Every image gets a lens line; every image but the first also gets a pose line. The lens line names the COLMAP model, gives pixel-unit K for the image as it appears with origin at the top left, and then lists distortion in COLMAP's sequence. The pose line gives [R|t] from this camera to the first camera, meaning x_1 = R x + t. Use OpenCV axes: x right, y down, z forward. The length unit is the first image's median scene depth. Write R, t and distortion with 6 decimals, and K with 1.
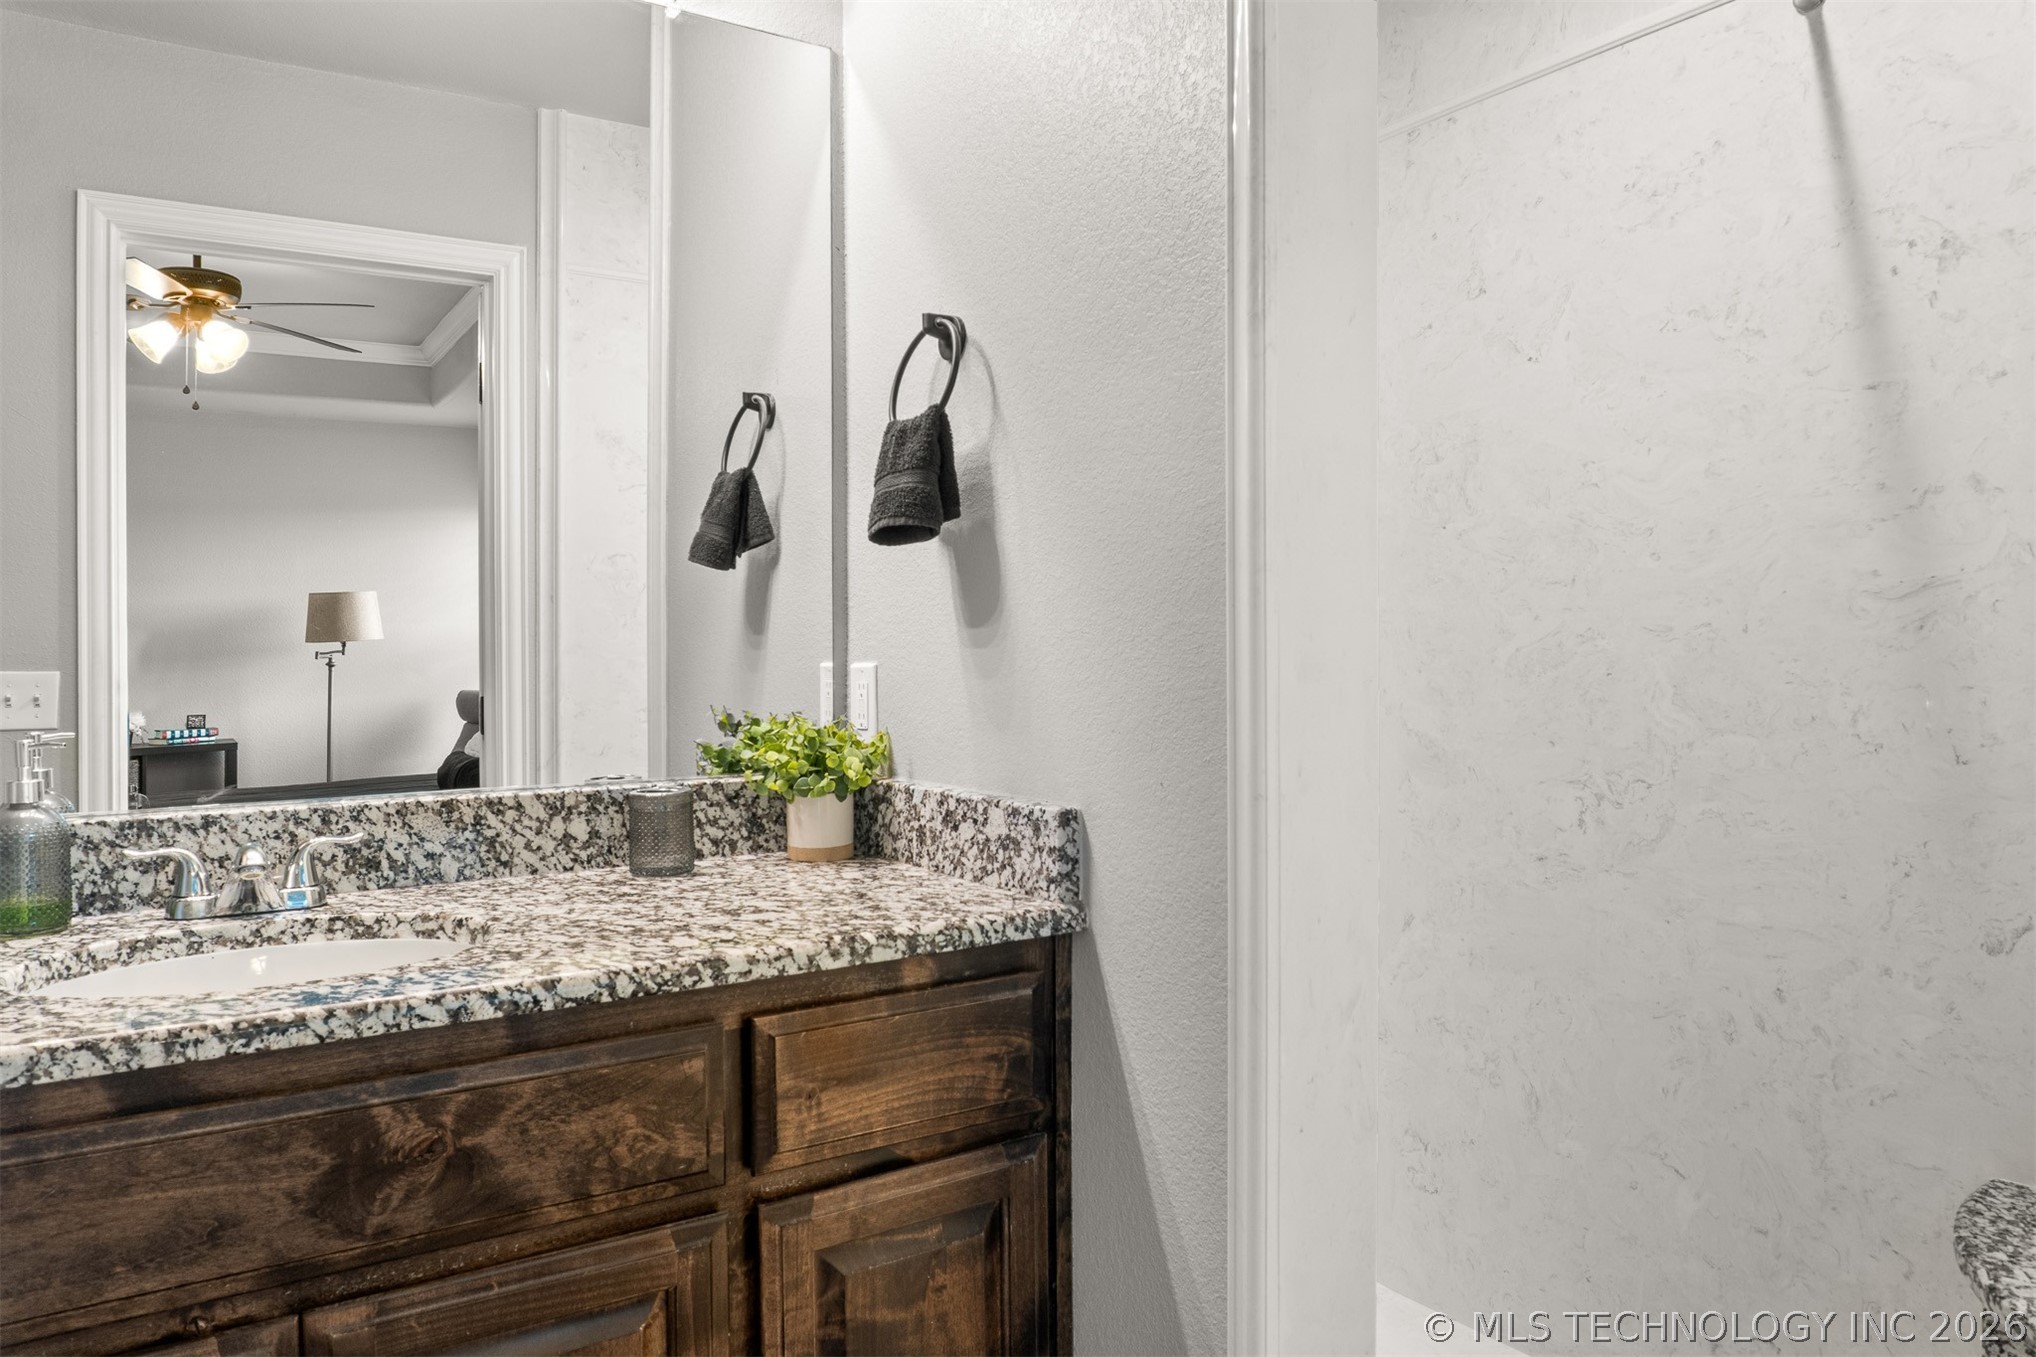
lens RADIAL K [[1357.7, 0, 1004.5], [0, 1357.7, 671.7], [0, 0, 1]] dist [-0.020309, -0.004815]
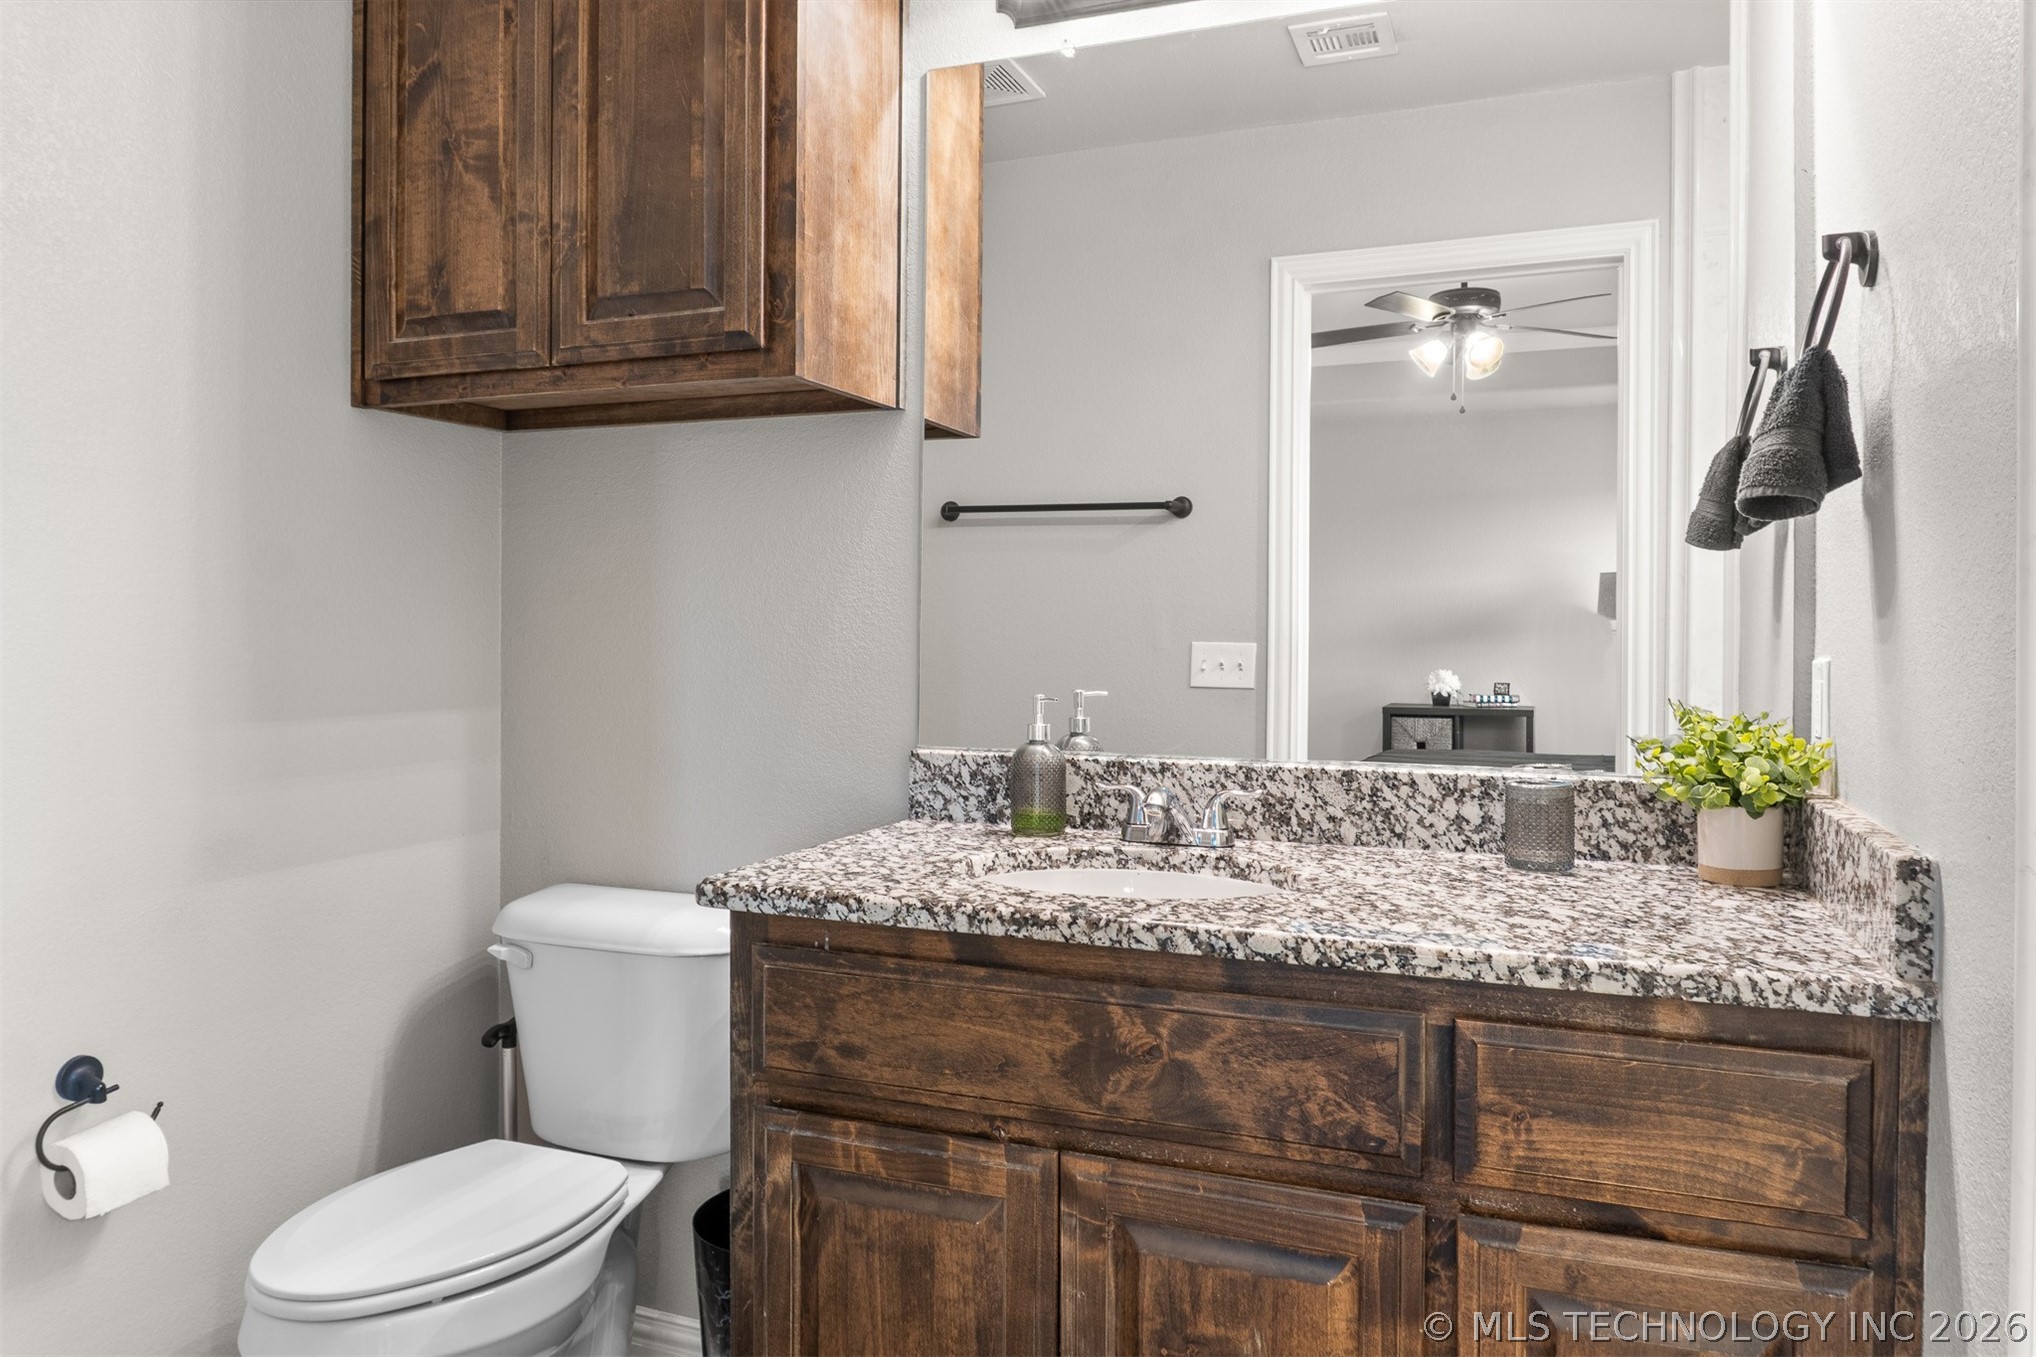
lens RADIAL K [[1357.7, 0, 1014.8], [0, 1357.7, 617.8], [0, 0, 1]] dist [-0.020309, -0.004815]
pose [[0.580076, 0.007454, -0.814528, 0.375598], [-0.025098, 0.999647, -0.008726, -0.015119], [0.814175, 0.025505, 0.580058, 0.149214]]
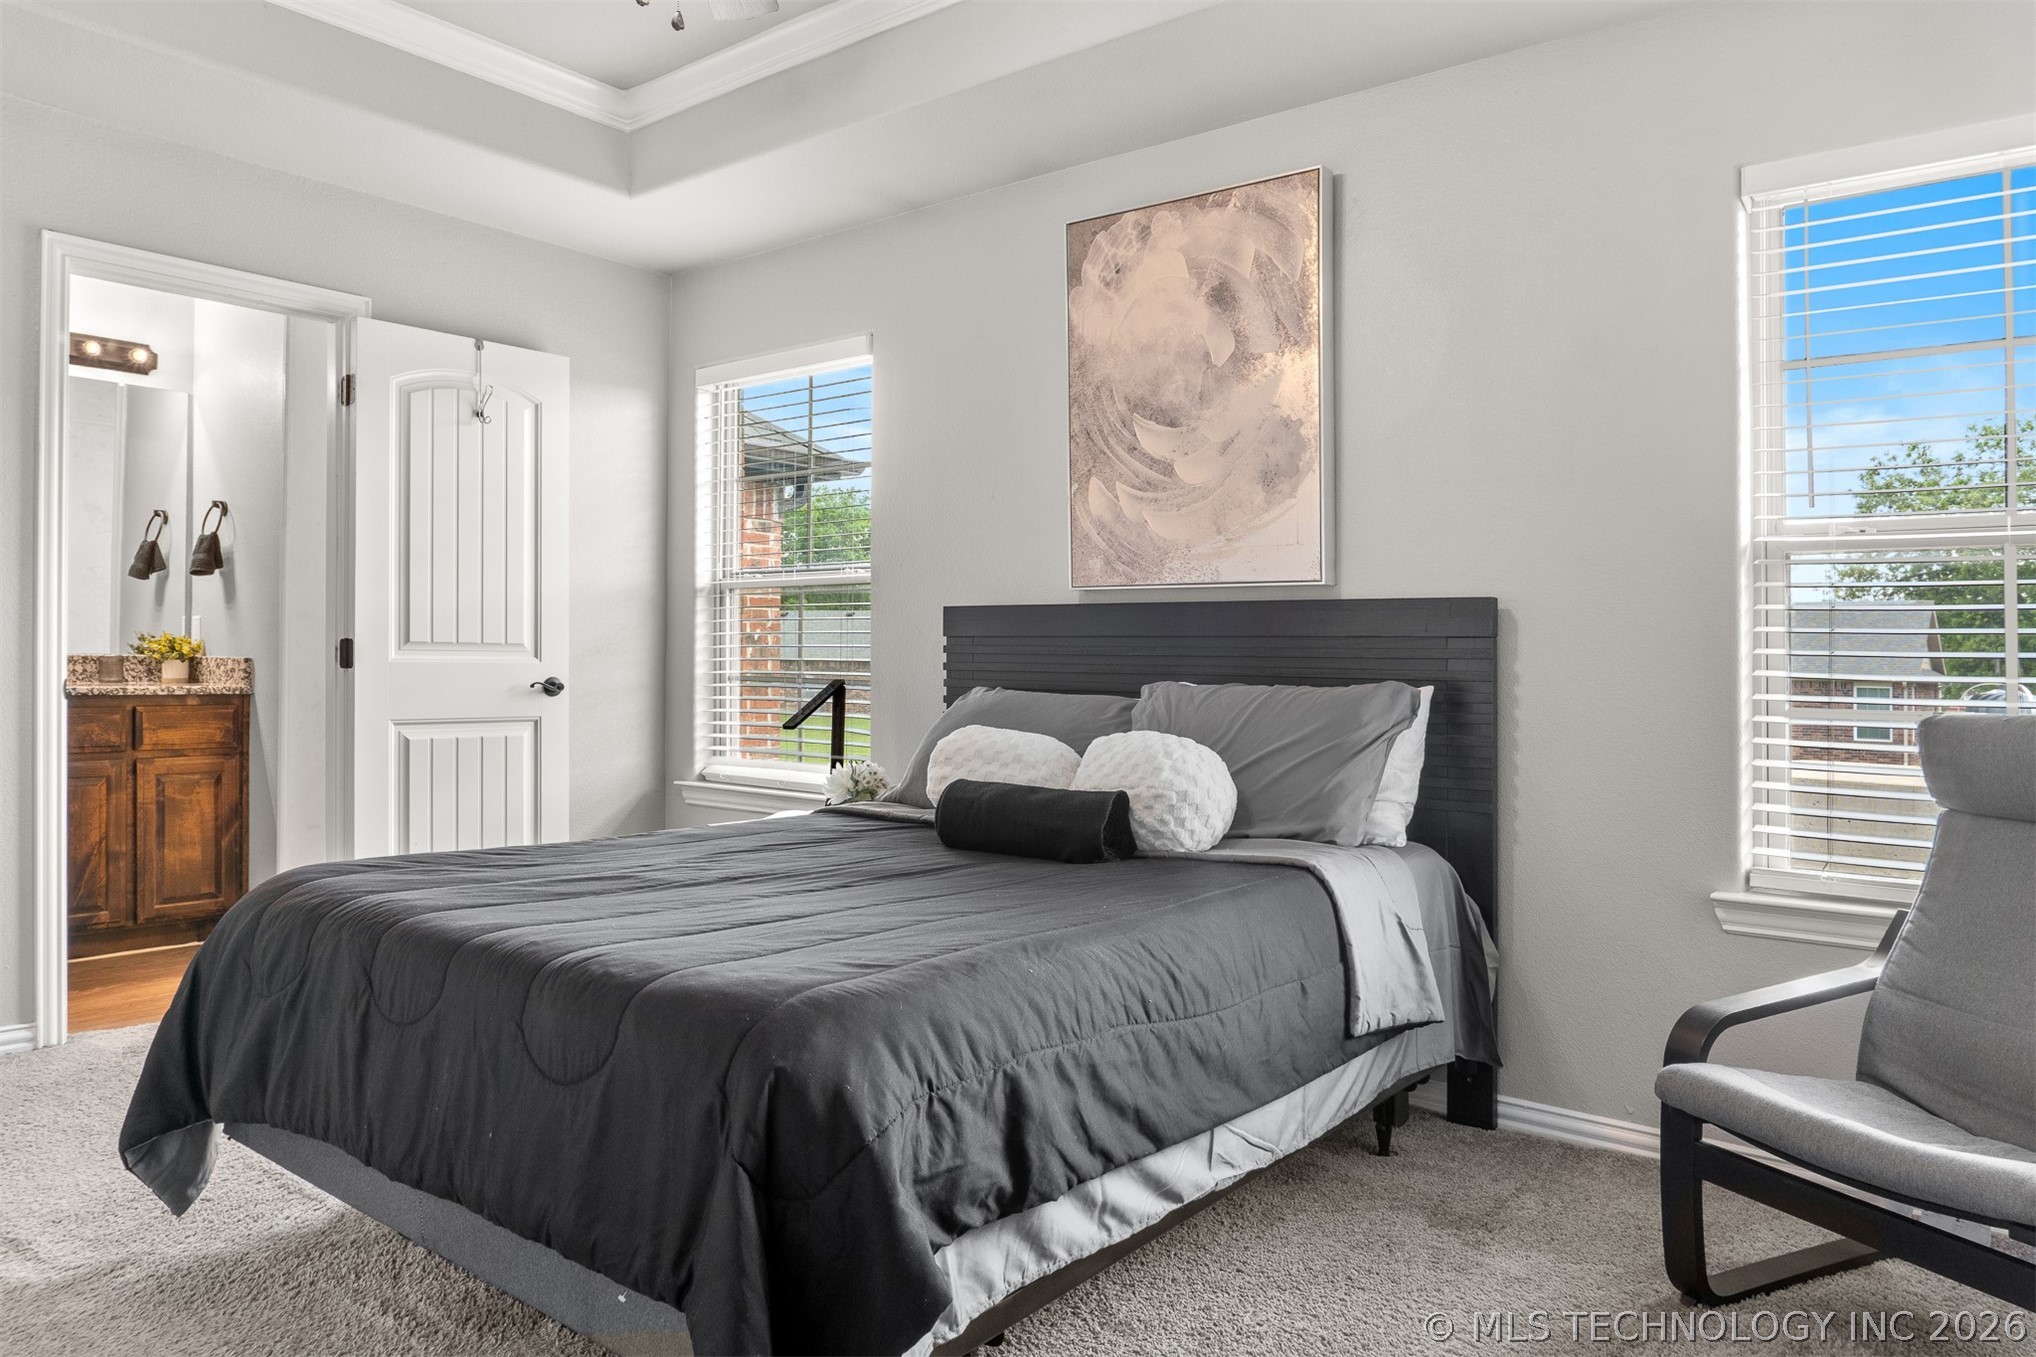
lens RADIAL K [[1357.7, 0, 1011.3], [0, 1357.7, 672.2], [0, 0, 1]] dist [-0.020309, -0.004815]
pose [[0.948232, 0.016745, 0.317138, 0.799320], [-0.014828, 0.999854, -0.008459, 0.141423], [-0.317233, 0.003319, 0.948342, -2.827733]]
